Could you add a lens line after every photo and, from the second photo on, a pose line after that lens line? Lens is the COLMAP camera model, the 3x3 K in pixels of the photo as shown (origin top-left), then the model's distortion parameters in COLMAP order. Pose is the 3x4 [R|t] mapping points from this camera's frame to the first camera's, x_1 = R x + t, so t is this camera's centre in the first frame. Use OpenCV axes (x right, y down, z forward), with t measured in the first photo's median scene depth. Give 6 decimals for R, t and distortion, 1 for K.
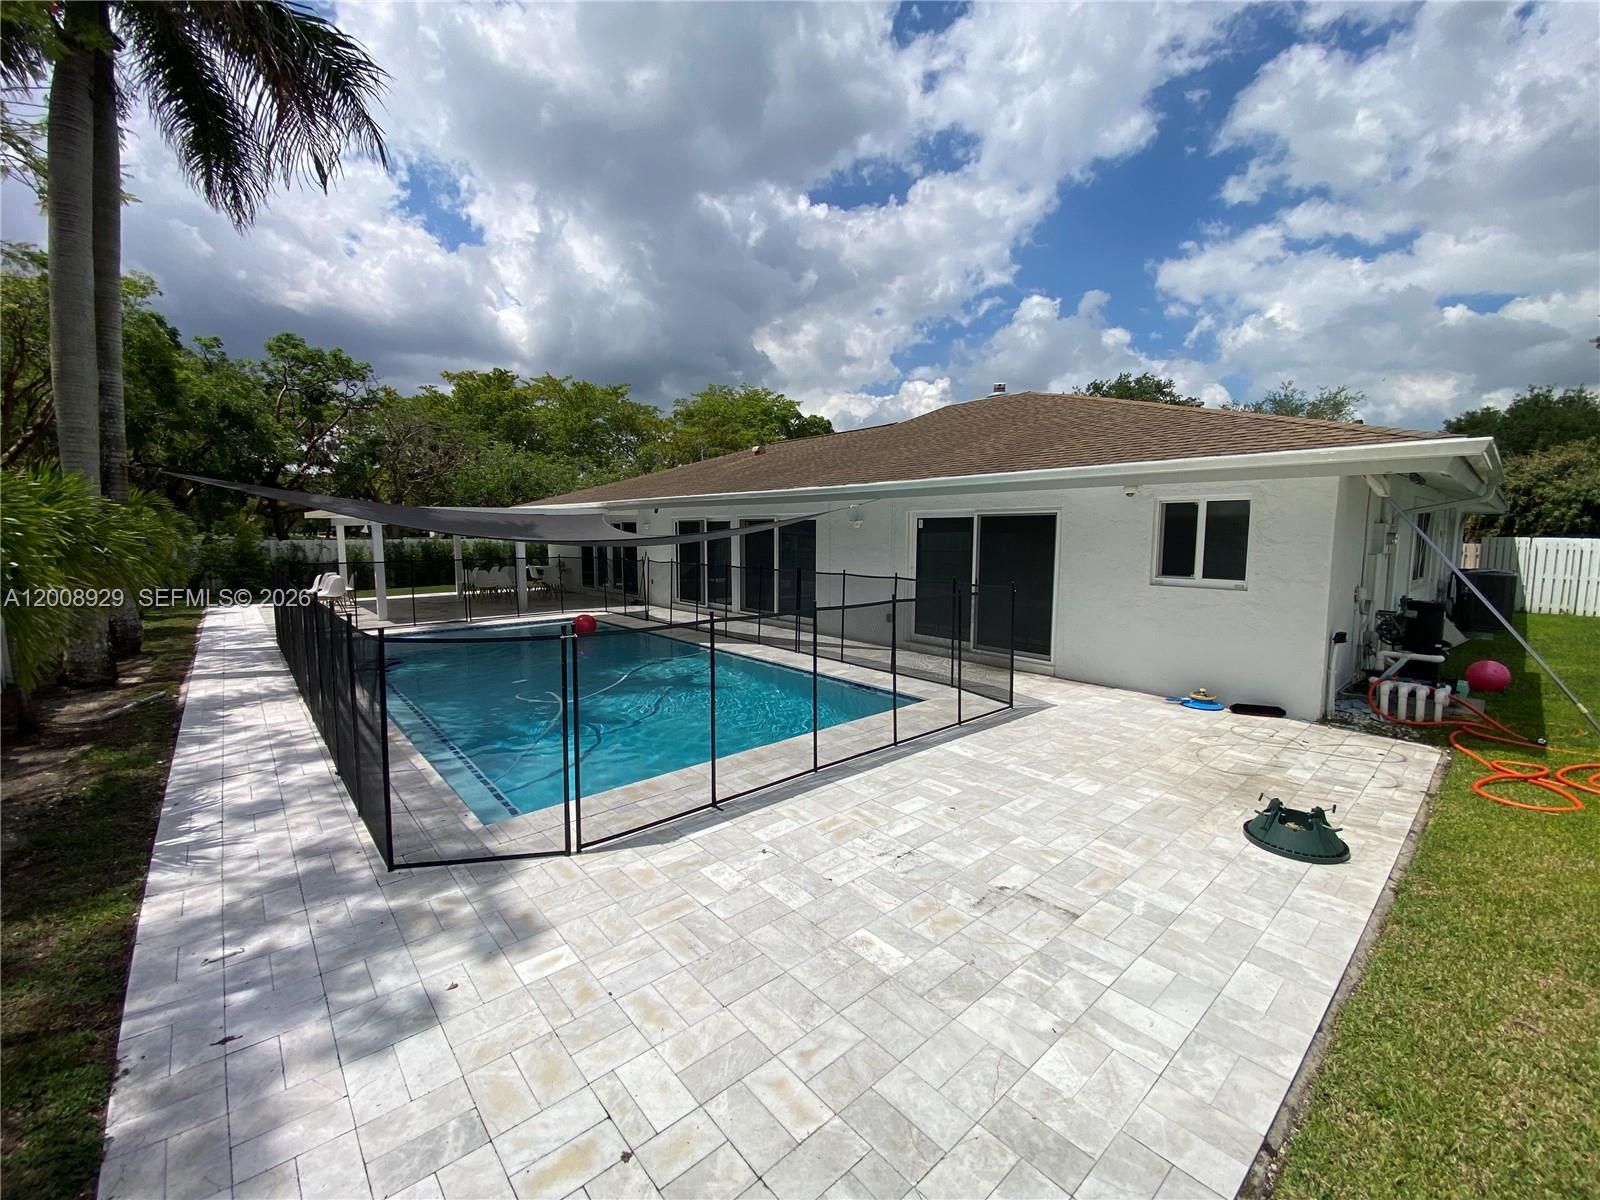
lens RADIAL K [[650.6, 0, 827.5], [0, 650.6, 592.2], [0, 0, 1]] dist [0.000930, -0.012481]
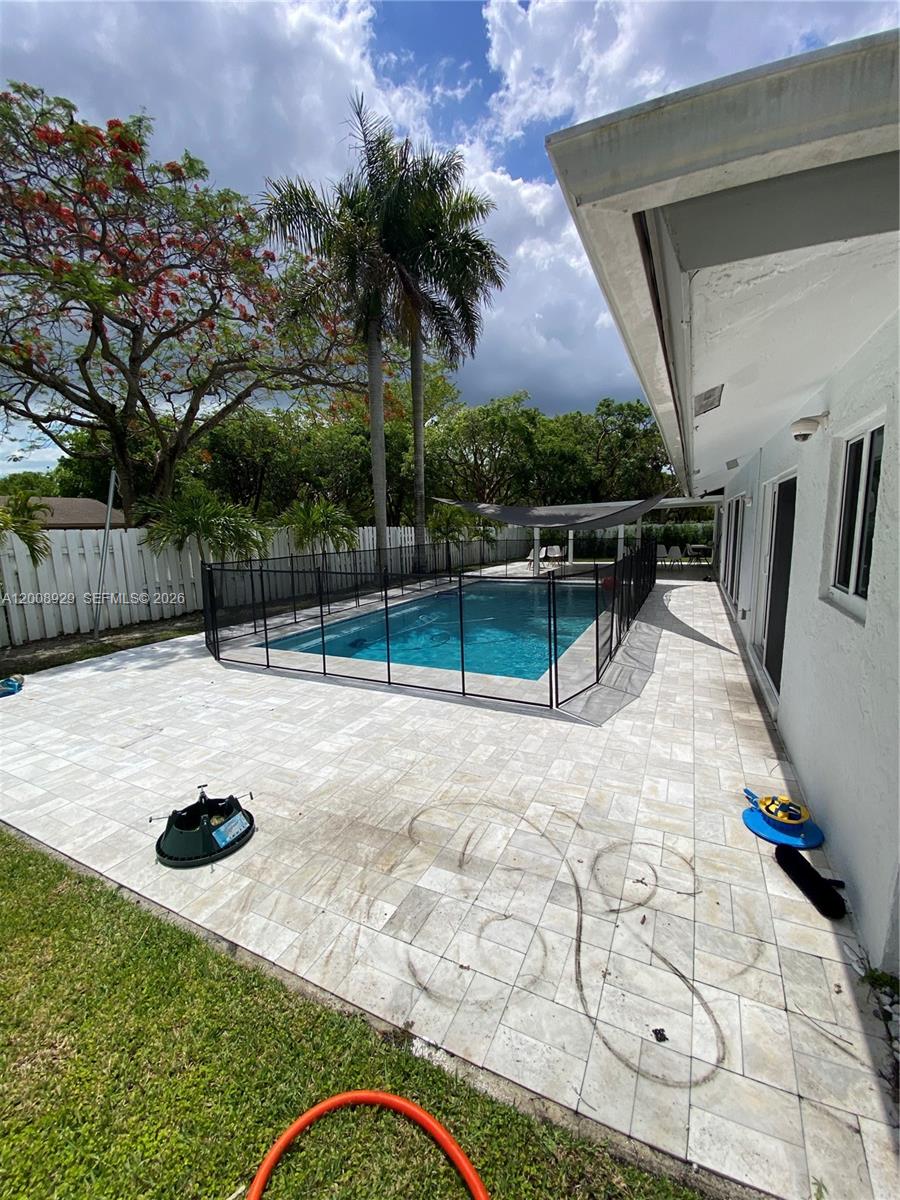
lens RADIAL K [[498.9, 0, 450.0], [0, 498.9, 600.0], [0, 0, 1]] dist [0.001778, -0.014538]
pose [[0.358649, 0.125868, -0.924948, 1.220051], [-0.059680, 0.991932, 0.111842, -0.058753], [0.931563, 0.015089, 0.363267, 0.865813]]
